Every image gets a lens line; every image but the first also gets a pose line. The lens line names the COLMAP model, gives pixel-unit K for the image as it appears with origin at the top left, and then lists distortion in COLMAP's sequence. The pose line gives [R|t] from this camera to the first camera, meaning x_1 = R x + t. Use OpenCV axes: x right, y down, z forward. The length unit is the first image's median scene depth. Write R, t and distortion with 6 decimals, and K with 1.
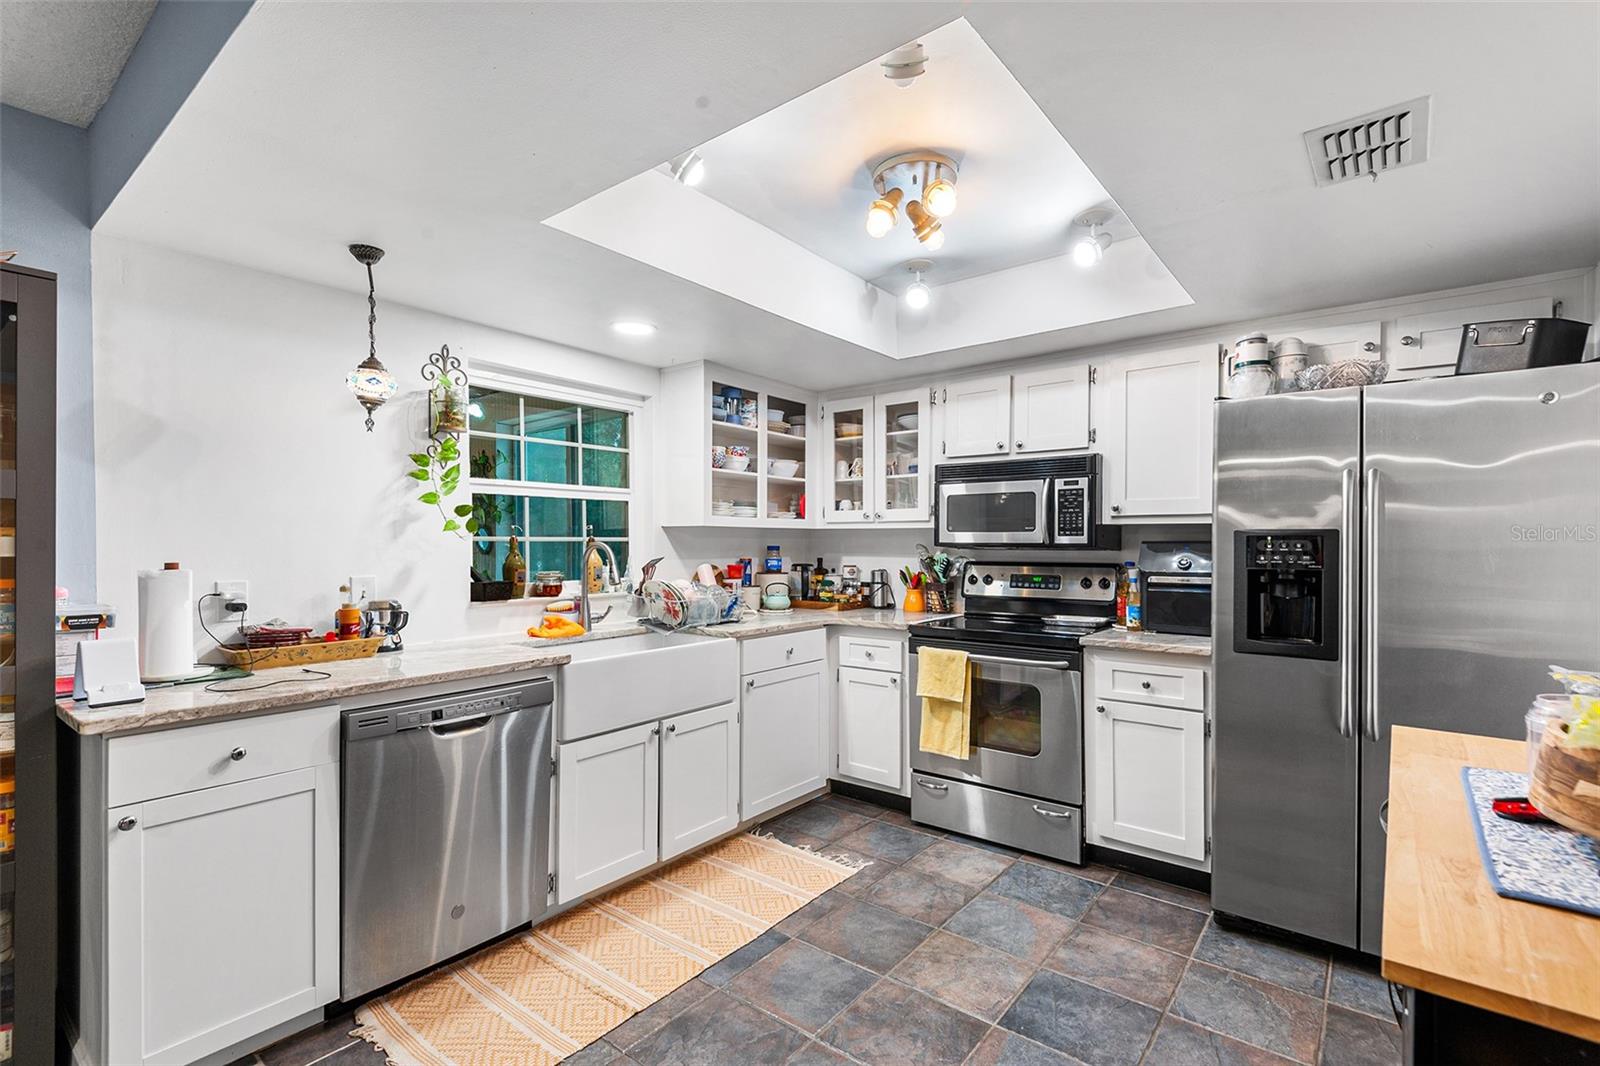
lens RADIAL K [[736.4, 0, 790.1], [0, 736.4, 540.3], [0, 0, 1]] dist [0.020420, -0.005133]
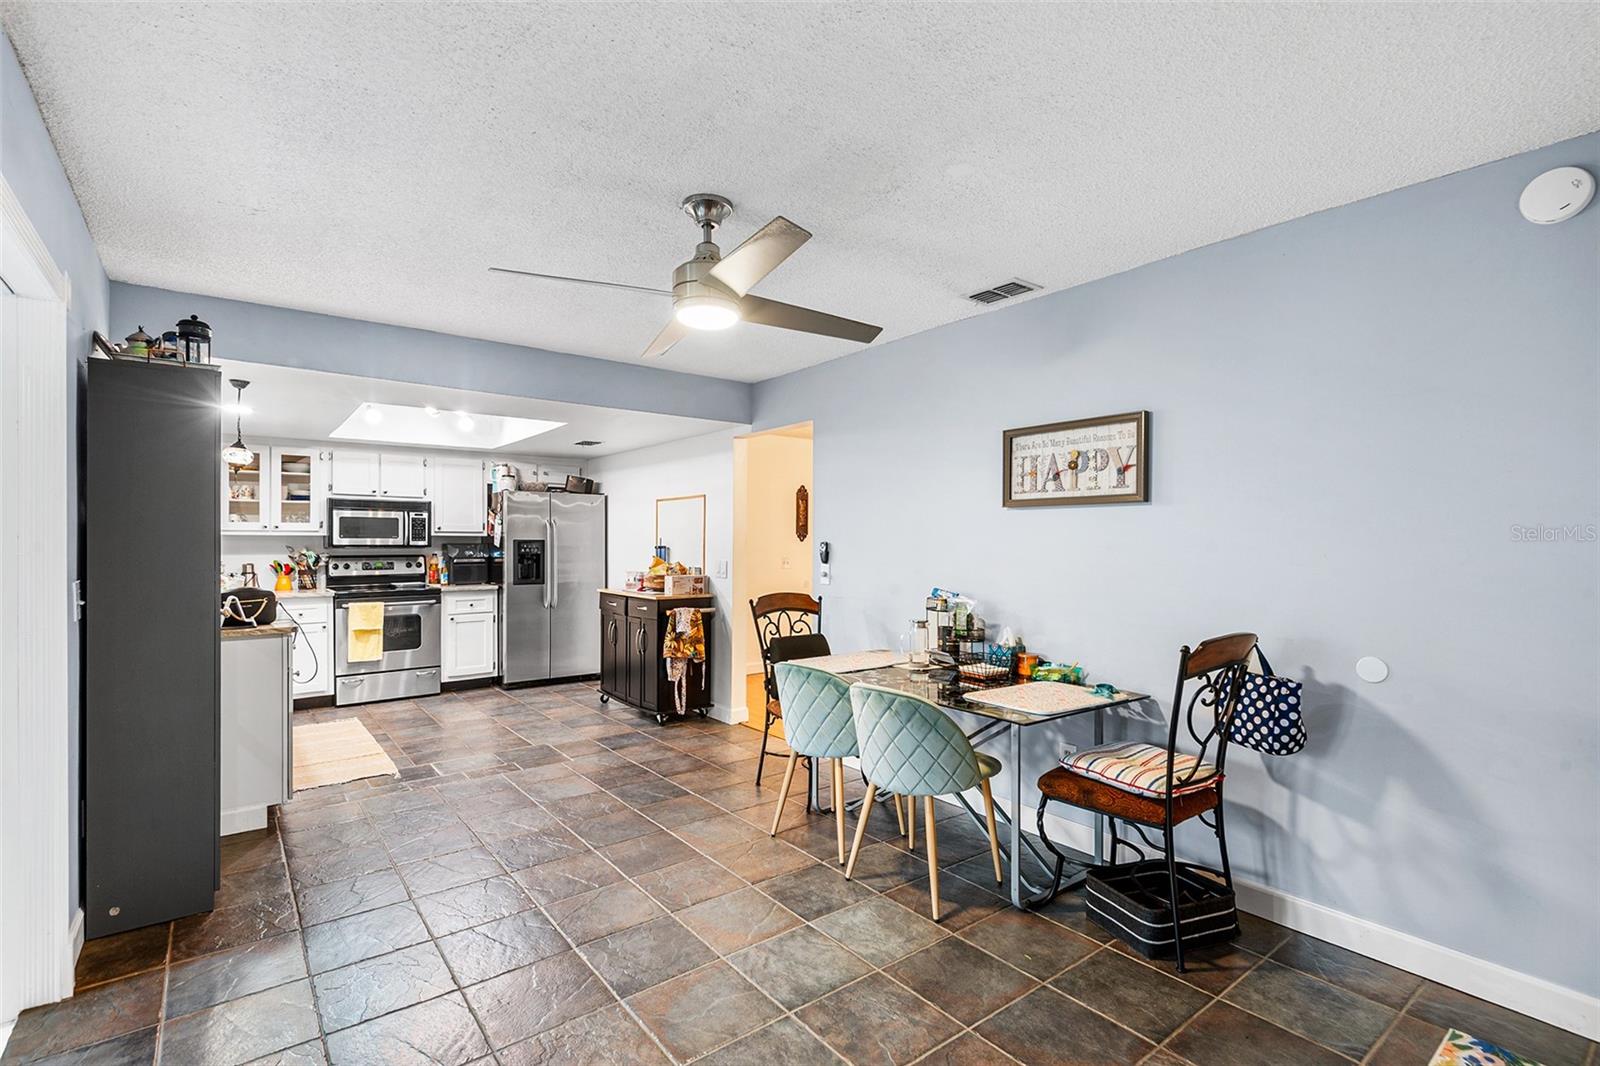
lens RADIAL K [[736.4, 0, 804.3], [0, 736.4, 543.2], [0, 0, 1]] dist [0.020420, -0.005133]
pose [[0.226567, -0.003219, 0.973990, -1.265806], [-0.003965, 0.999983, 0.004227, -0.012047], [-0.973988, -0.004820, 0.226550, -0.453810]]
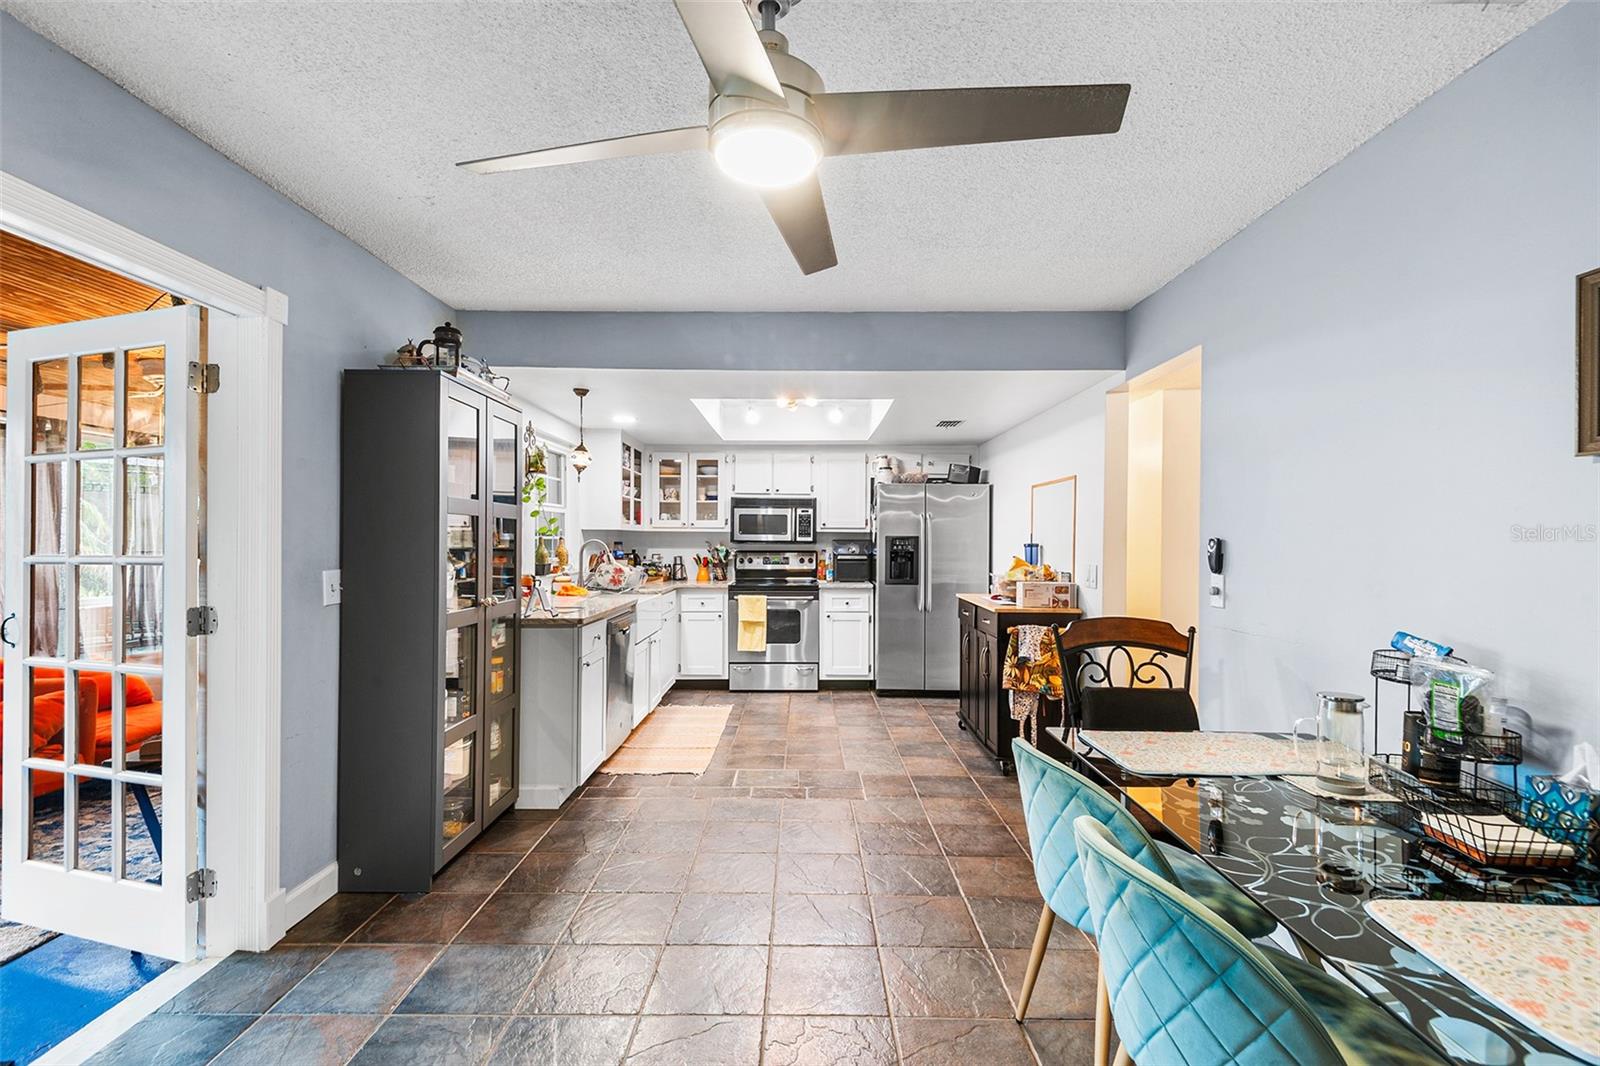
lens RADIAL K [[736.4, 0, 799.0], [0, 736.4, 538.9], [0, 0, 1]] dist [0.020420, -0.005133]
pose [[0.783830, 0.002437, 0.620971, -0.839625], [-0.006547, 0.999969, 0.004339, -0.009373], [-0.620941, -0.007467, 0.783821, -0.548762]]
